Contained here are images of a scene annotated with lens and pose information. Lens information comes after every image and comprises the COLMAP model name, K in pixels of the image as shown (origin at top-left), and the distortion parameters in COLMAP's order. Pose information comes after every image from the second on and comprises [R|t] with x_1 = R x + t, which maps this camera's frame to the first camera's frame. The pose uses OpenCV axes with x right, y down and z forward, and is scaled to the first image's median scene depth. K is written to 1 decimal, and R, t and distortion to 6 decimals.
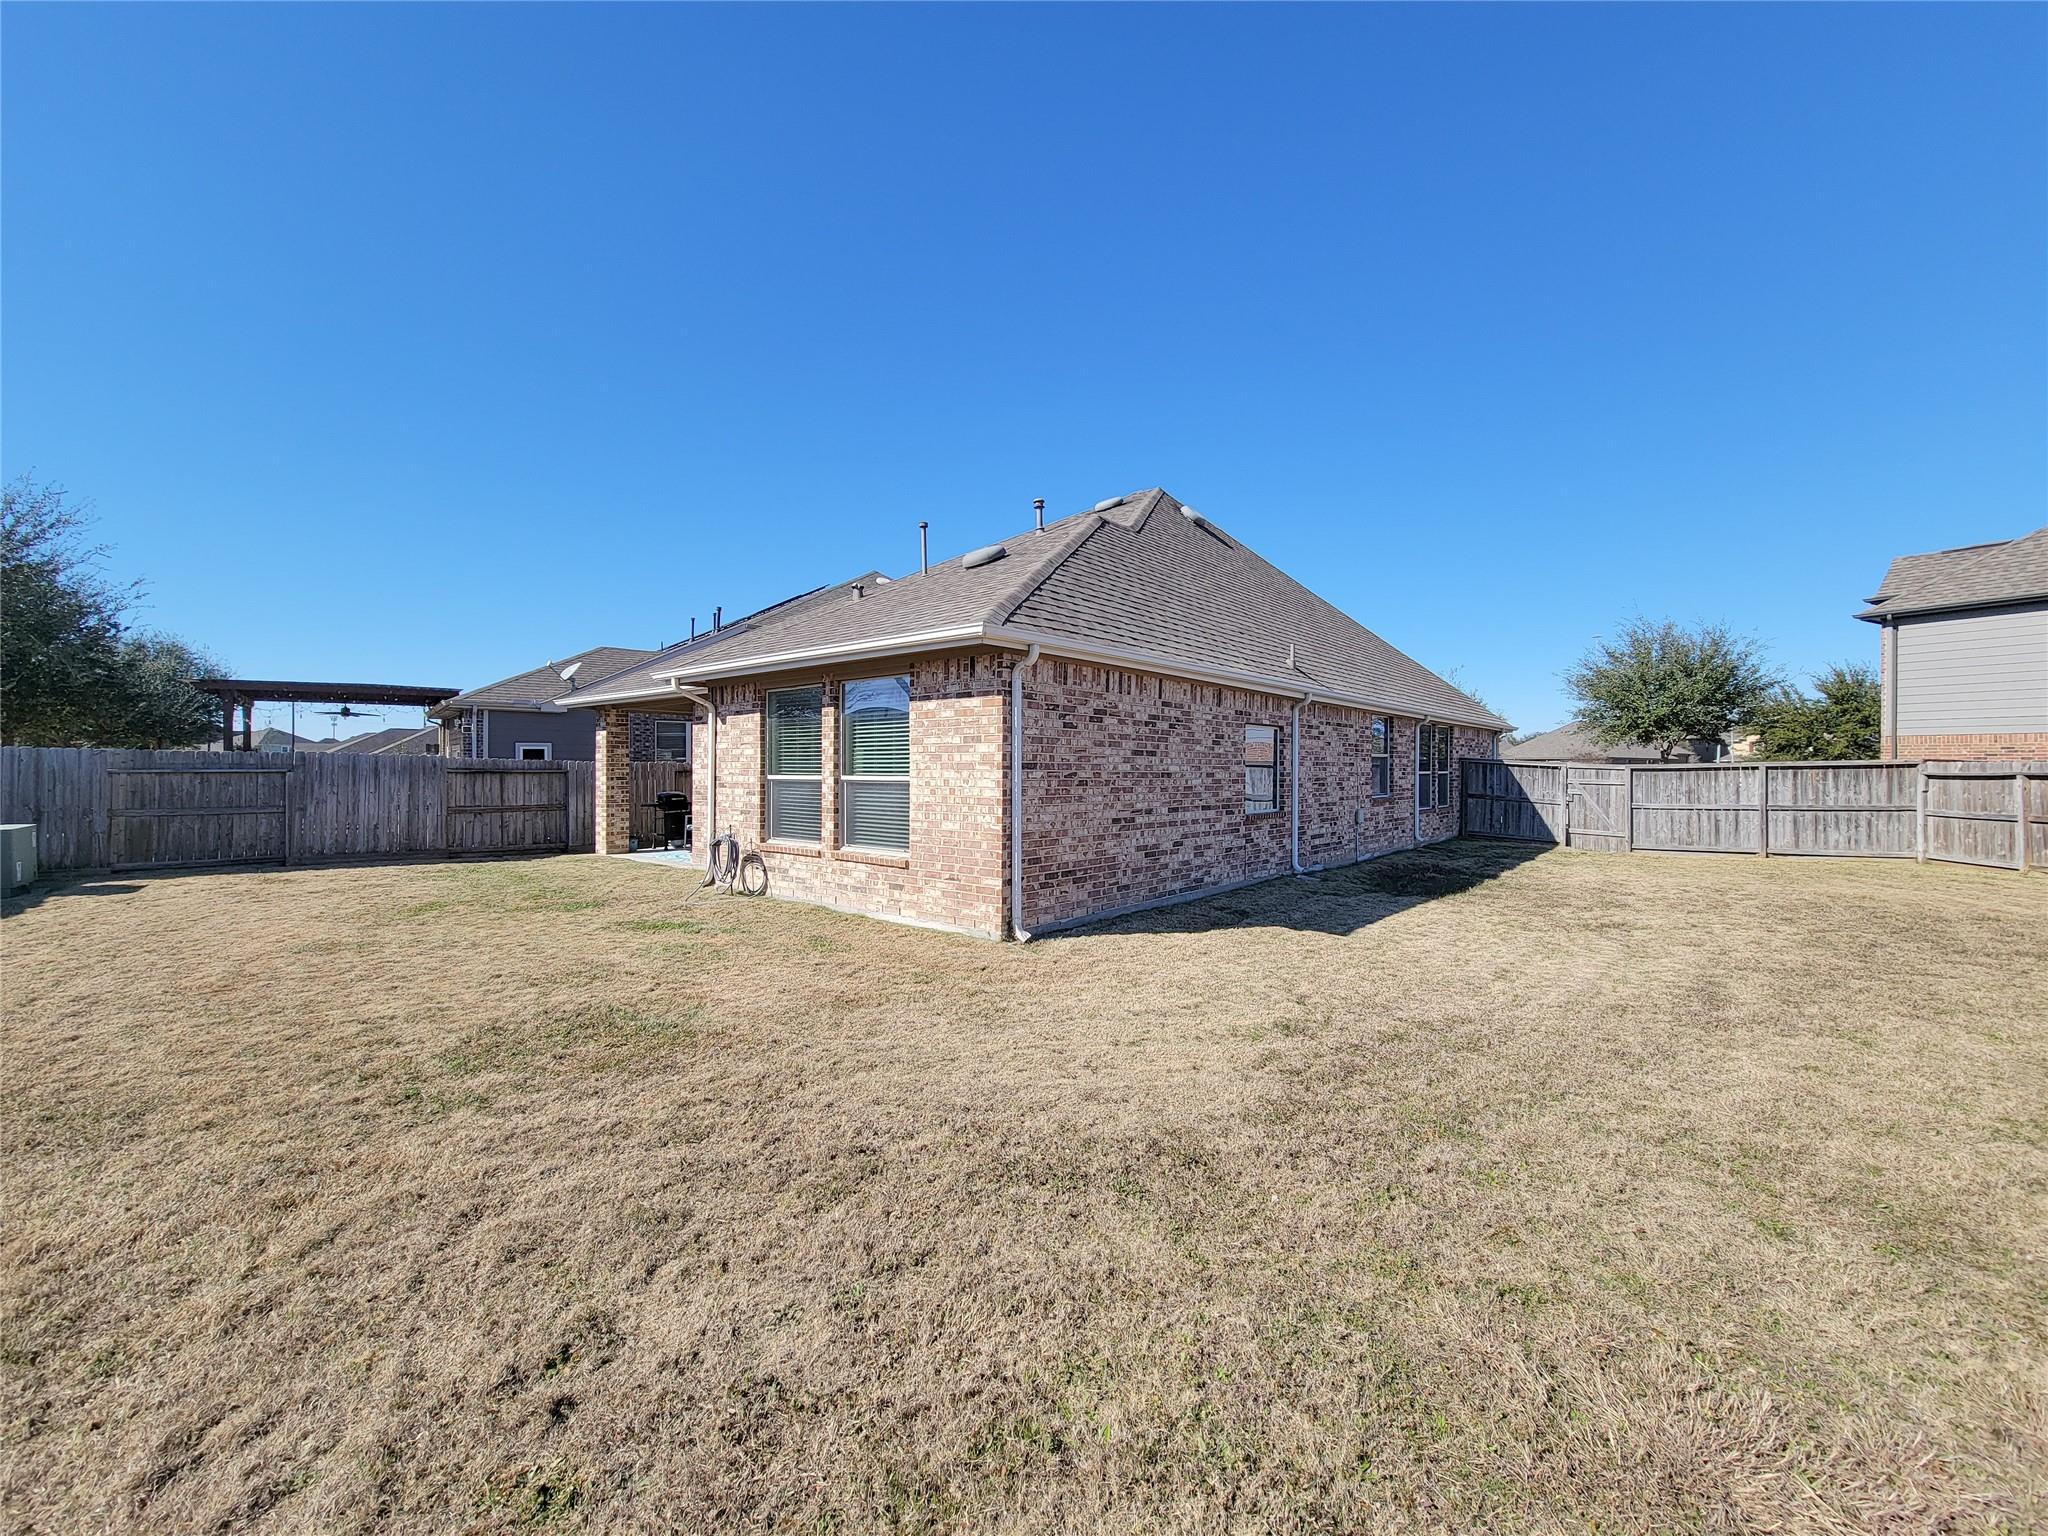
lens RADIAL K [[843.5, 0, 1029.1], [0, 843.5, 772.4], [0, 0, 1]] dist [0.007169, -0.004552]
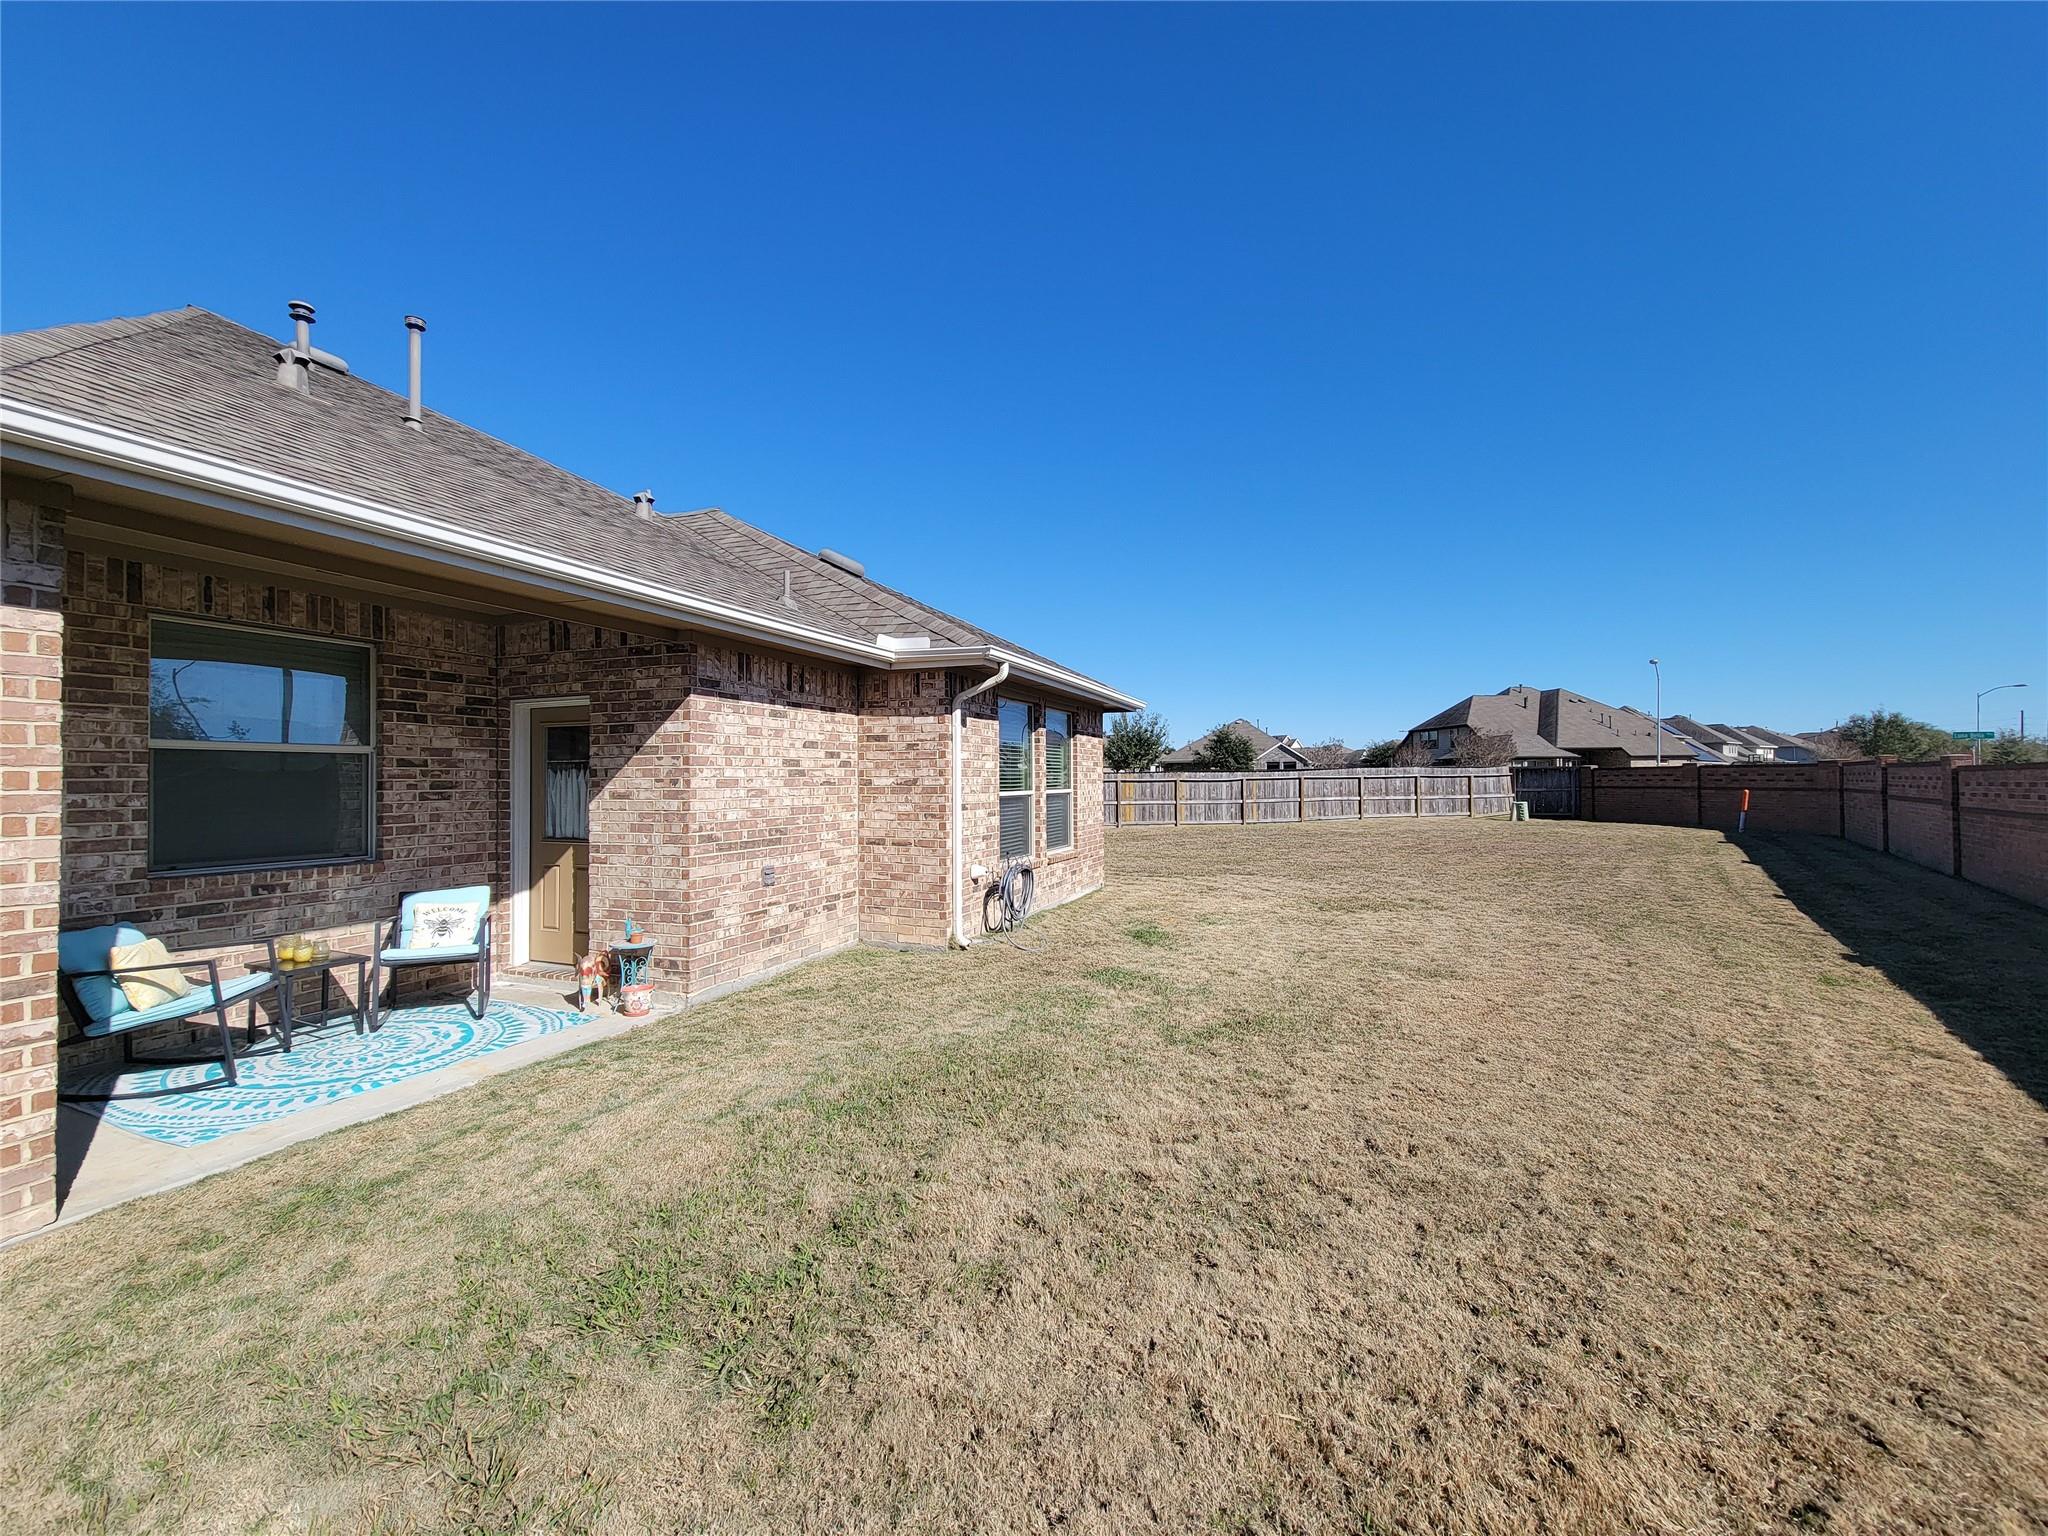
lens RADIAL K [[843.5, 0, 1028.5], [0, 843.5, 767.2], [0, 0, 1]] dist [0.007169, -0.004552]
pose [[-0.335106, 0.013110, 0.942089, -1.141482], [0.007913, 0.999907, -0.011100, -0.012342], [-0.942147, 0.003735, -0.335179, 1.251512]]
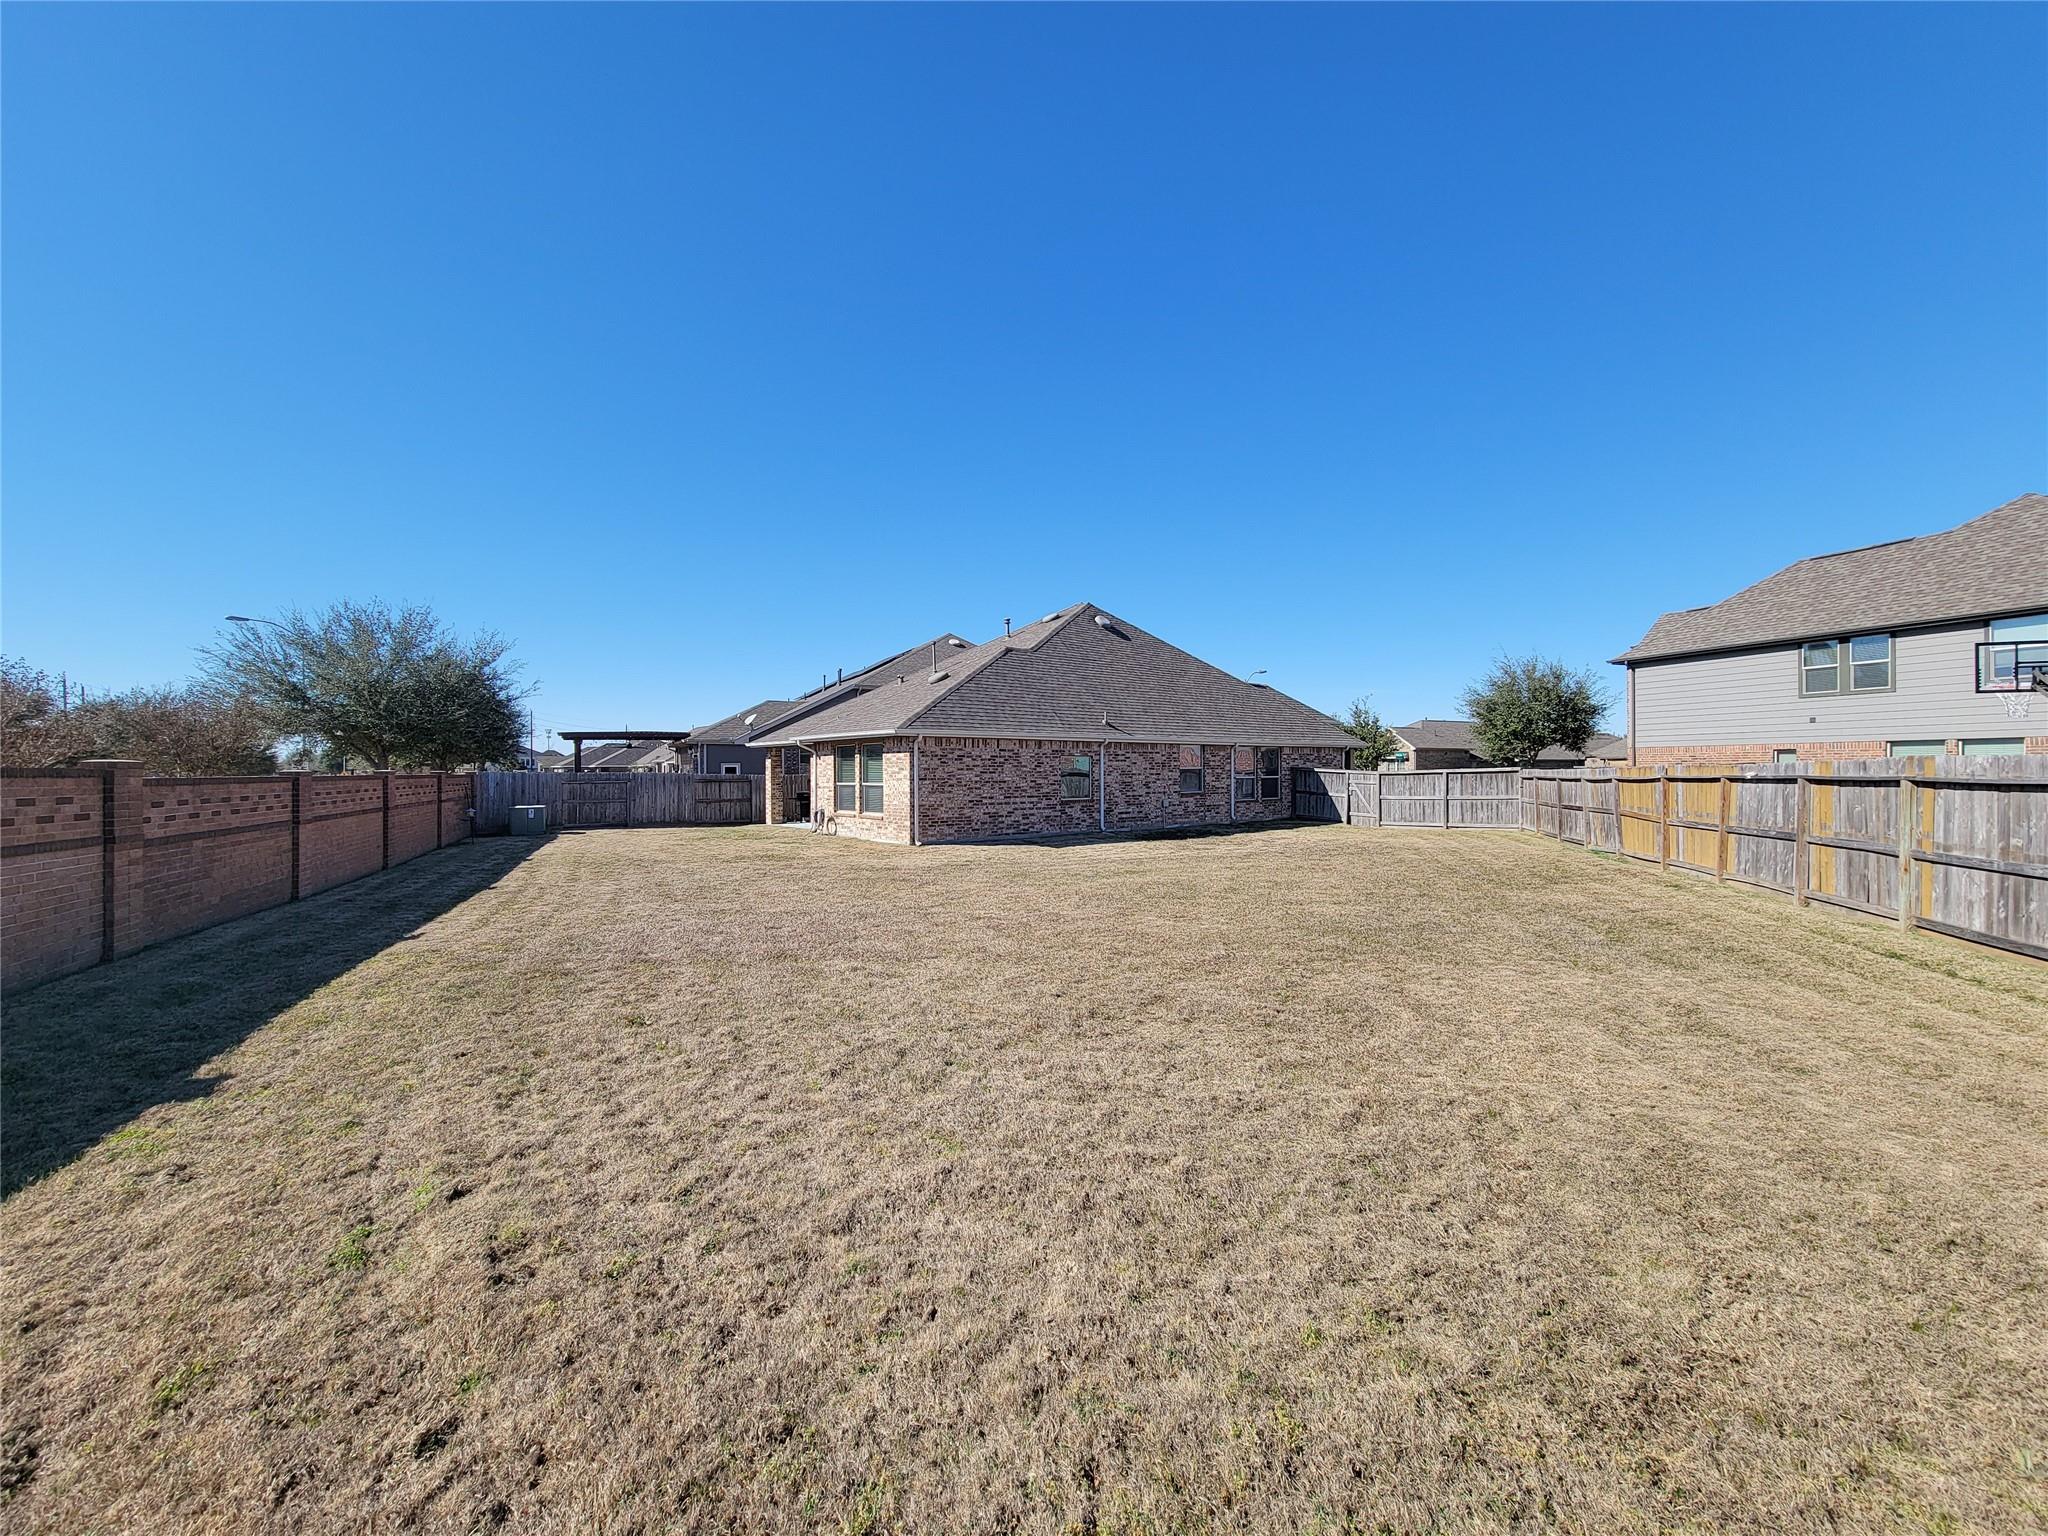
lens RADIAL K [[843.5, 0, 1021.6], [0, 843.5, 766.7], [0, 0, 1]] dist [0.007169, -0.004552]
pose [[0.984626, -0.009908, -0.174393, 0.580955], [0.008248, 0.999914, -0.010240, -0.013024], [0.174479, 0.008644, 0.984623, -1.160702]]
